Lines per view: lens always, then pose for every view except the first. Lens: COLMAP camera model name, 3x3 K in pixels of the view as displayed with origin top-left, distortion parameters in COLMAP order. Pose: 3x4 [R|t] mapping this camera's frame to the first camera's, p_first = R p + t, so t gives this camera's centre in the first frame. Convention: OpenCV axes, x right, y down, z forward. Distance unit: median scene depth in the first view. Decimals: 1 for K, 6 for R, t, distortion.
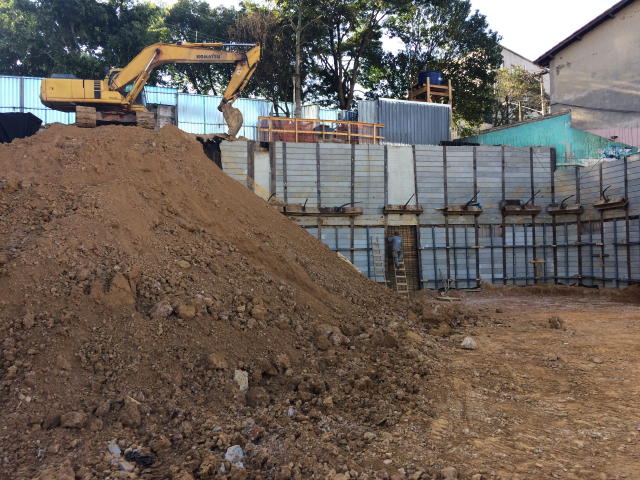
lens RADIAL K [[548.3, 0, 317.5], [0, 548.3, 237.1], [0, 0, 1]] dist [0.084447, -0.096206]
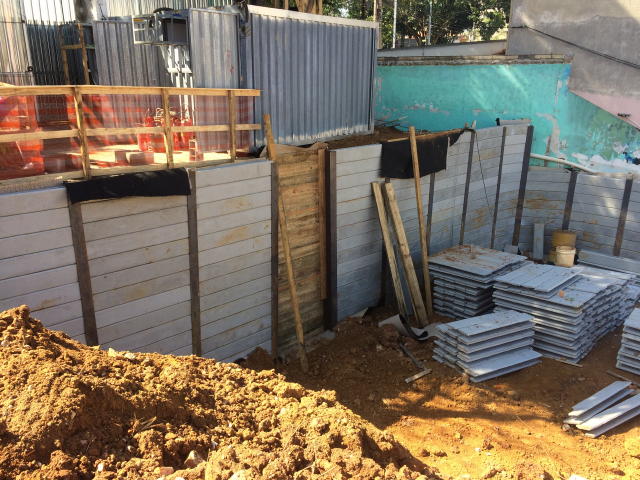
lens RADIAL K [[548.3, 0, 319.4], [0, 548.3, 236.4], [0, 0, 1]] dist [0.084447, -0.096206]
pose [[0.849030, -0.133950, 0.511083, -0.038050], [-0.040562, 0.947948, 0.315831, -0.229015], [-0.526786, -0.288881, 0.799403, 0.675419]]
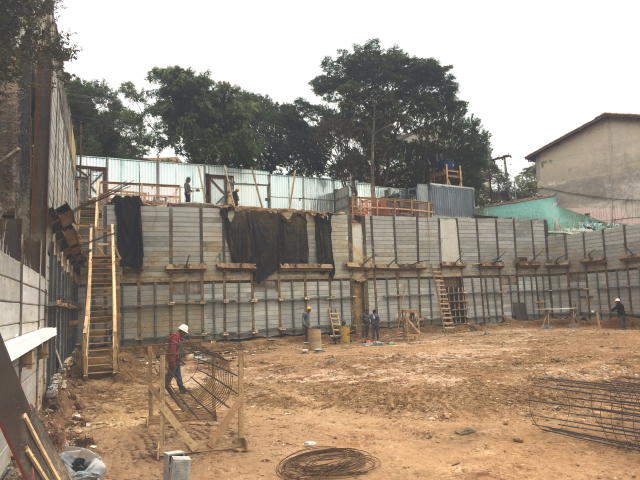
lens RADIAL K [[548.3, 0, 318.7], [0, 548.3, 238.2], [0, 0, 1]] dist [0.084447, -0.096206]
pose [[0.983684, 0.001478, 0.179901, -0.404190], [0.012988, 0.996774, -0.079204, -0.012914], [-0.179438, 0.080248, 0.980491, -0.272714]]
